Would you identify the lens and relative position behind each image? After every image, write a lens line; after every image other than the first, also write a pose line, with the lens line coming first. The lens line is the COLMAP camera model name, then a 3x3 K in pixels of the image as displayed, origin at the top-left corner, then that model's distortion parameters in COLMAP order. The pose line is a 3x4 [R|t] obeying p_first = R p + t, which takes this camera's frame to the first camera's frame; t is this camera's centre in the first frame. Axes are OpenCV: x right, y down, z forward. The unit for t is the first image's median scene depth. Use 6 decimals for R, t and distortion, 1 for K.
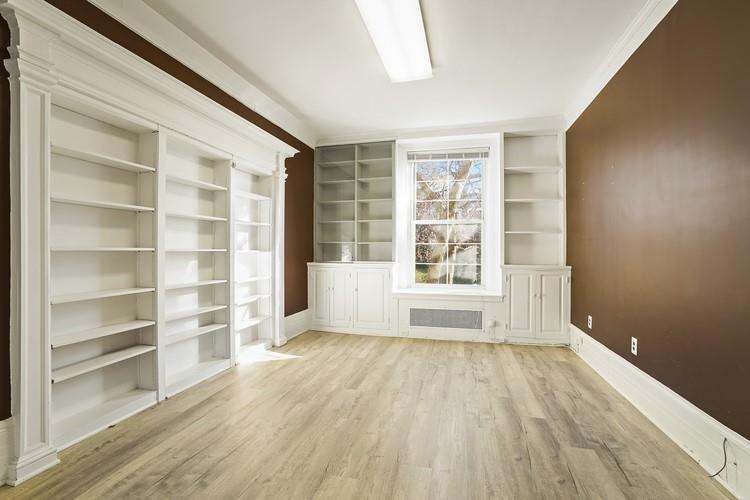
lens RADIAL K [[344.6, 0, 373.5], [0, 344.6, 253.0], [0, 0, 1]] dist [-0.017127, 0.000756]
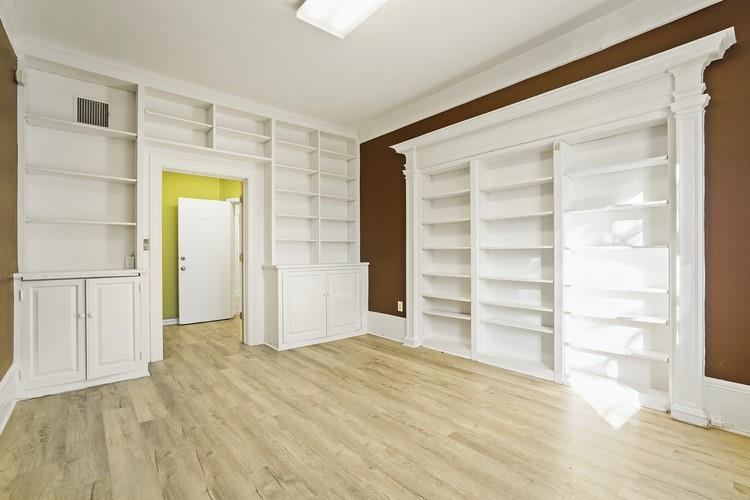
lens RADIAL K [[344.6, 0, 372.1], [0, 344.6, 251.5], [0, 0, 1]] dist [-0.017127, 0.000756]
pose [[-0.580121, -0.002906, -0.814525, 0.754768], [0.000462, 0.999992, -0.003897, 0.010099], [0.814530, -0.002637, -0.580115, 1.540562]]
